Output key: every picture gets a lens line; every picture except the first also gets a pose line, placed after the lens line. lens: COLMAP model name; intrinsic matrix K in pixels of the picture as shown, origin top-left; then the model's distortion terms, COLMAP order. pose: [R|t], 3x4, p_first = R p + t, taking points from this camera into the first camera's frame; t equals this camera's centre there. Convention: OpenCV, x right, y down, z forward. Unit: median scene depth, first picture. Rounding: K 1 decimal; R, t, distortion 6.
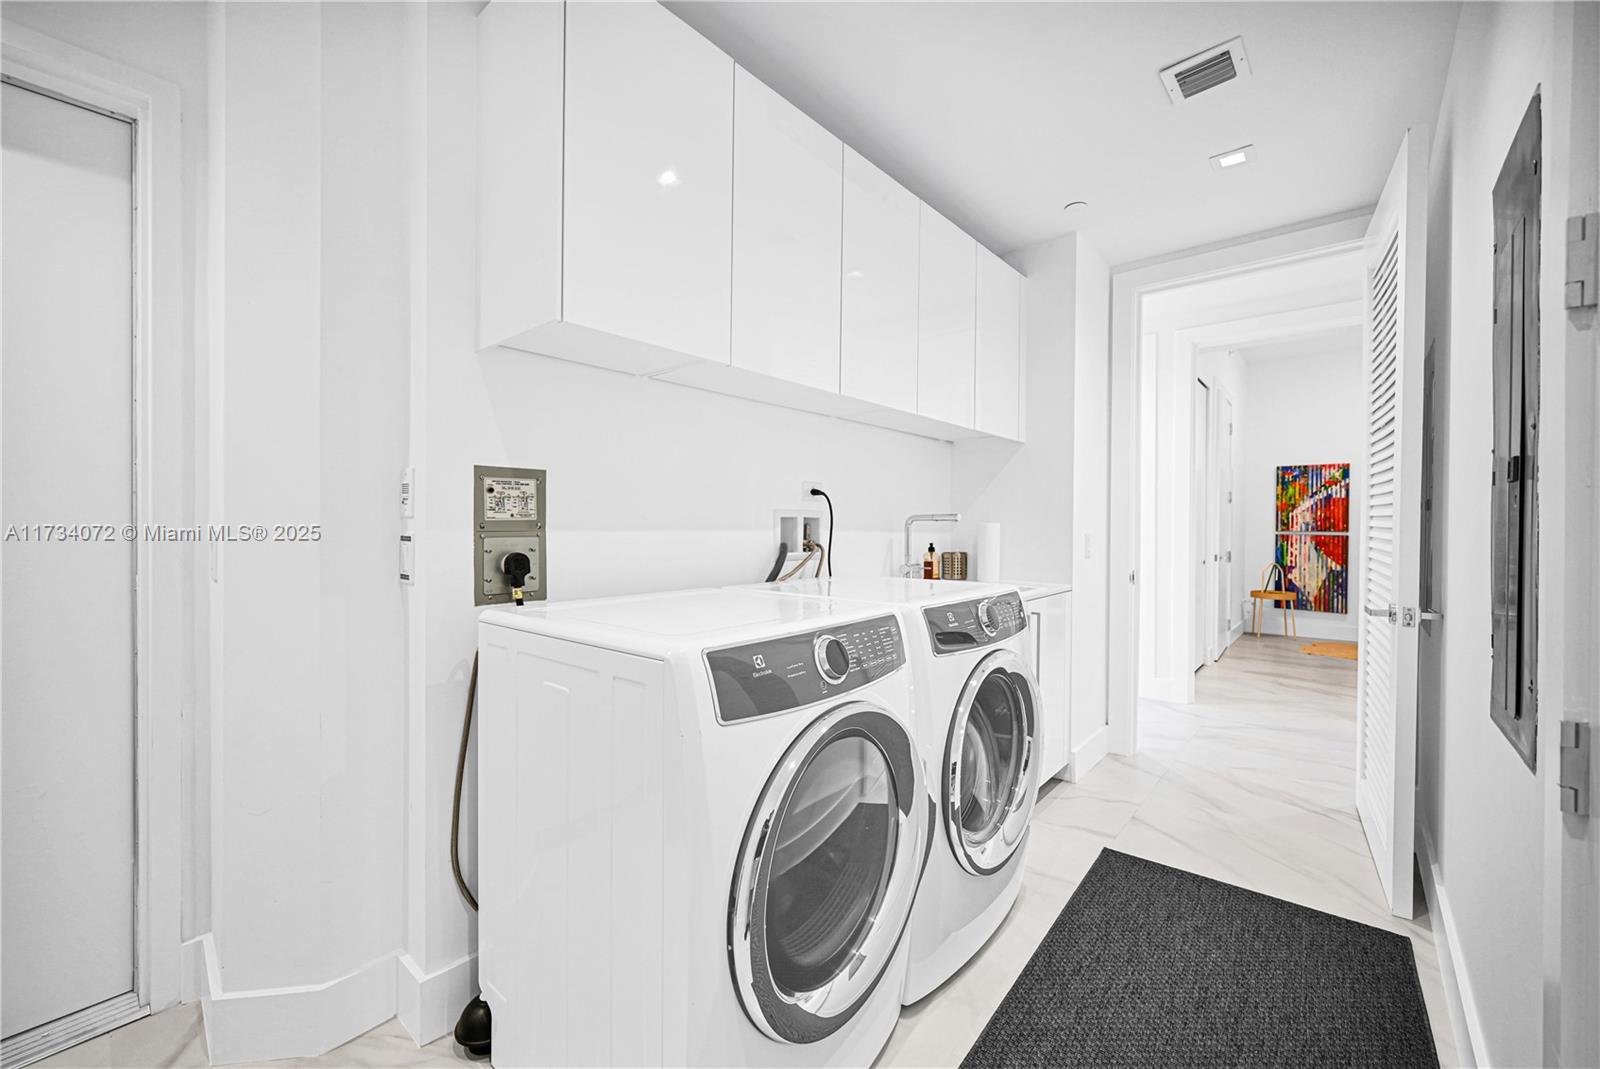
lens RADIAL K [[637.5, 0, 805.3], [0, 637.5, 530.8], [0, 0, 1]] dist [-0.000317, -0.000809]
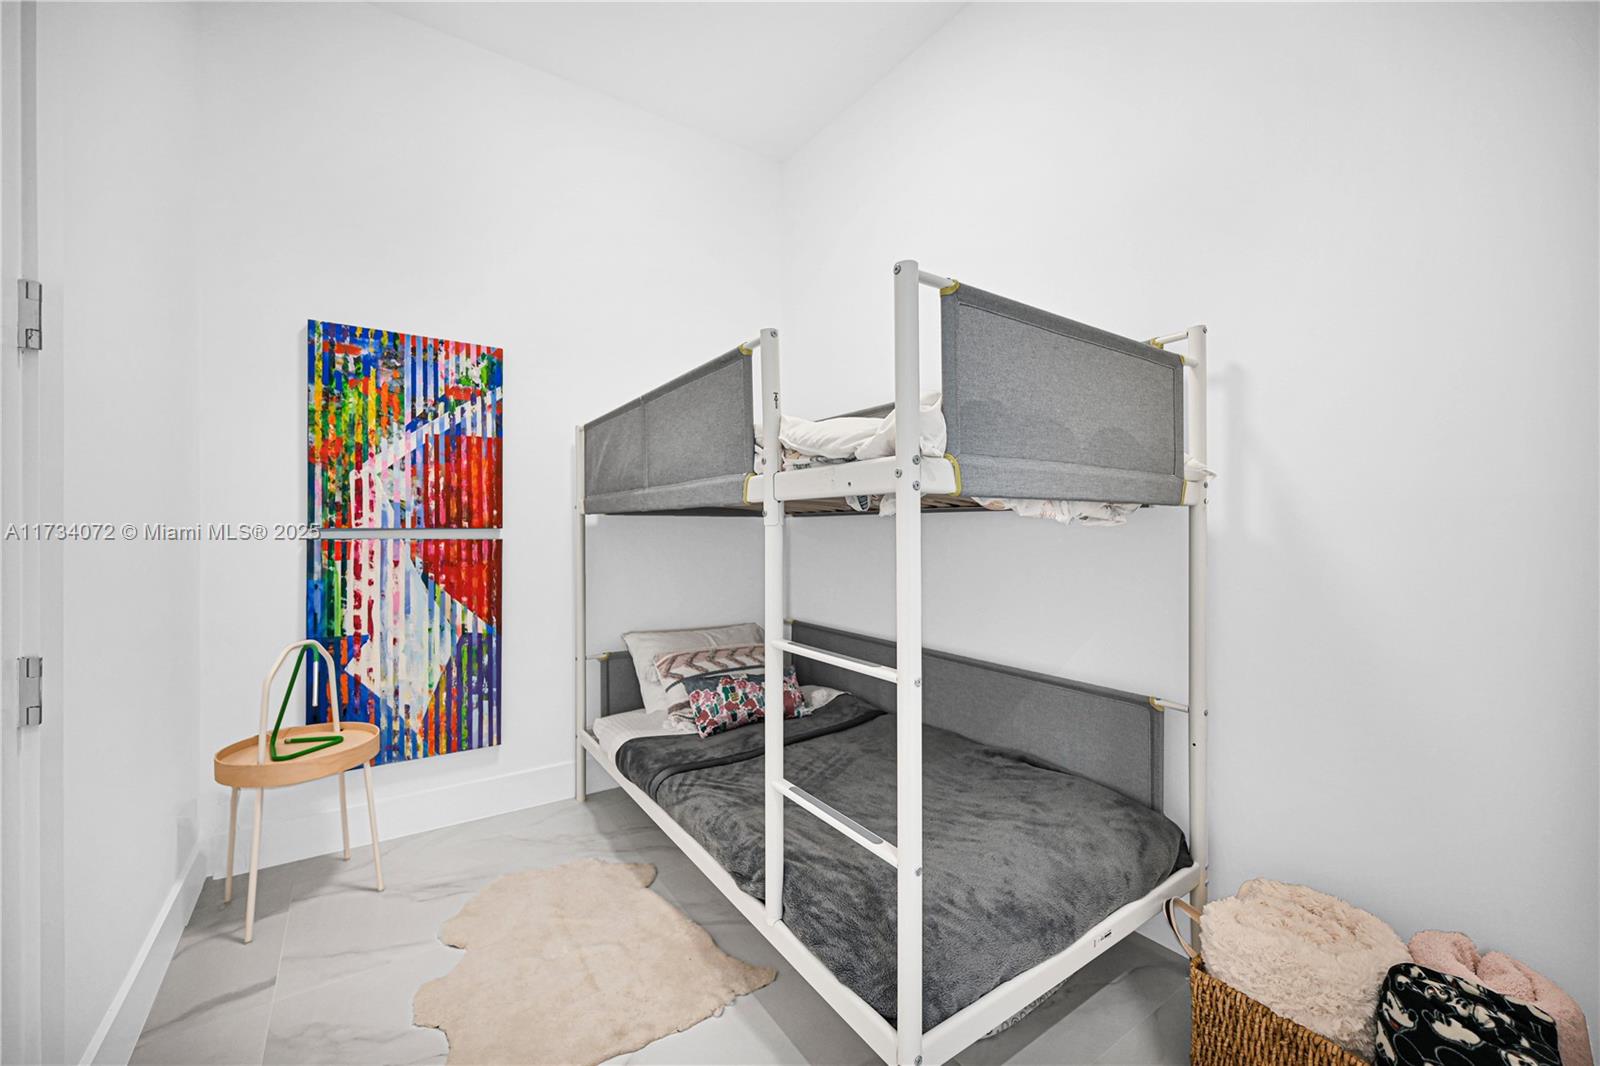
lens RADIAL K [[637.5, 0, 800.8], [0, 637.5, 529.0], [0, 0, 1]] dist [-0.000317, -0.000809]
pose [[0.258269, -0.008183, 0.966038, 0.516567], [0.008702, 0.999943, 0.006144, 0.000930], [-0.966034, 0.006820, 0.258326, 0.709266]]
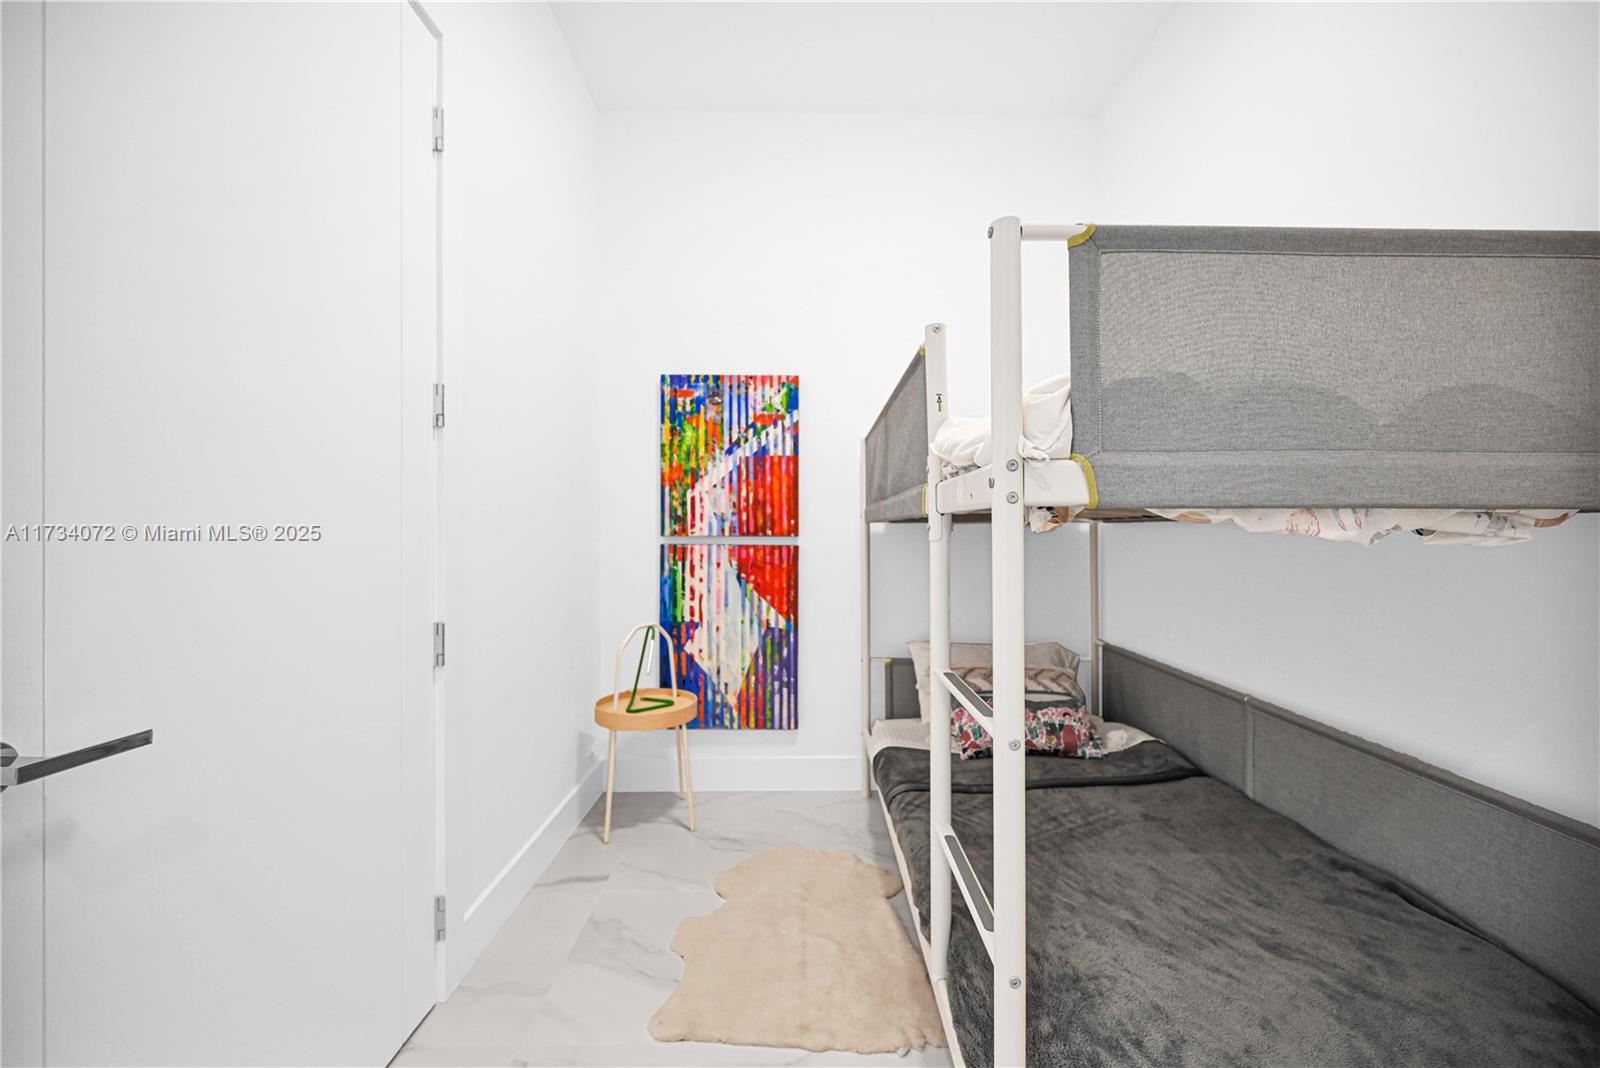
lens RADIAL K [[637.5, 0, 803.5], [0, 637.5, 531.6], [0, 0, 1]] dist [-0.000317, -0.000809]
pose [[0.754079, -0.007970, 0.656735, 0.559726], [0.009200, 0.999956, 0.001571, -0.002255], [-0.656719, 0.004857, 0.754120, 0.658313]]
